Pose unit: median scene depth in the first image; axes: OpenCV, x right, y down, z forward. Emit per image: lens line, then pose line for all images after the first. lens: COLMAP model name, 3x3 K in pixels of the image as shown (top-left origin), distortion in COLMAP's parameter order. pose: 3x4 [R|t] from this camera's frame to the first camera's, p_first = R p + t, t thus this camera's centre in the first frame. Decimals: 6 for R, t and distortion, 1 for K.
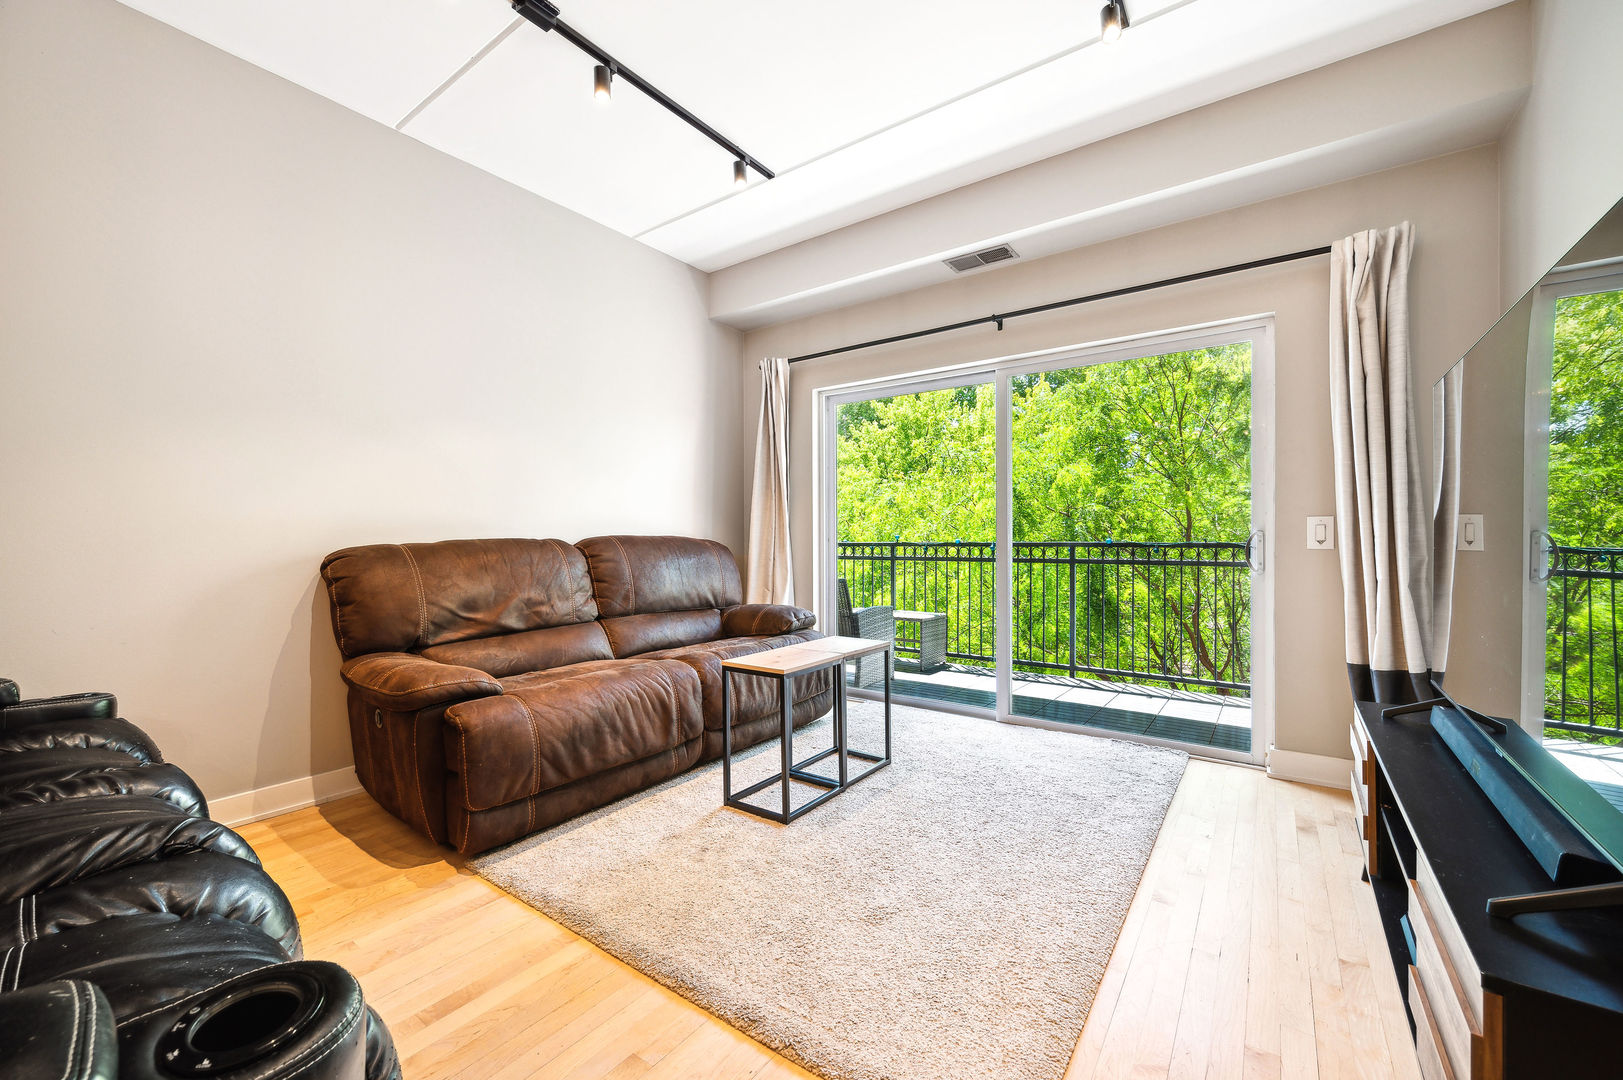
lens RADIAL K [[648.8, 0, 814.8], [0, 648.8, 536.0], [0, 0, 1]] dist [-0.002367, -0.000183]
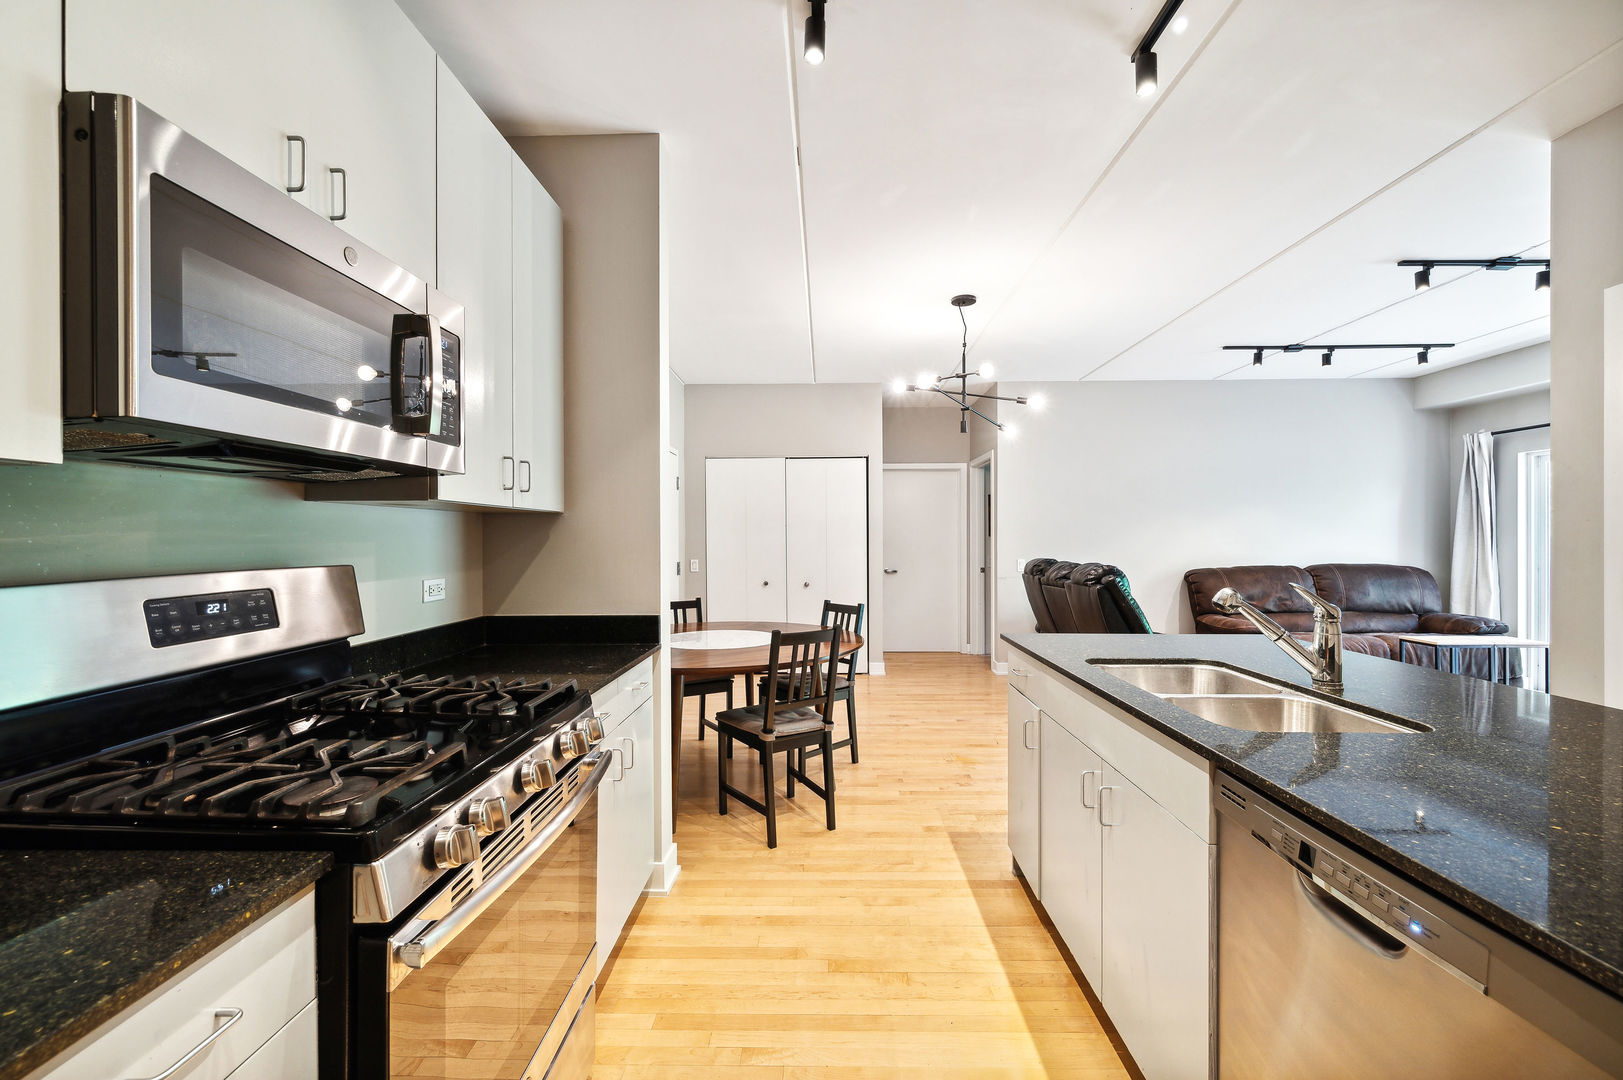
lens RADIAL K [[648.8, 0, 819.2], [0, 648.8, 540.2], [0, 0, 1]] dist [-0.002367, -0.000183]
pose [[0.557706, -0.003536, -0.830031, 0.340906], [0.001775, 0.999994, -0.003067, -0.059484], [0.830037, 0.000237, 0.557709, -1.034819]]
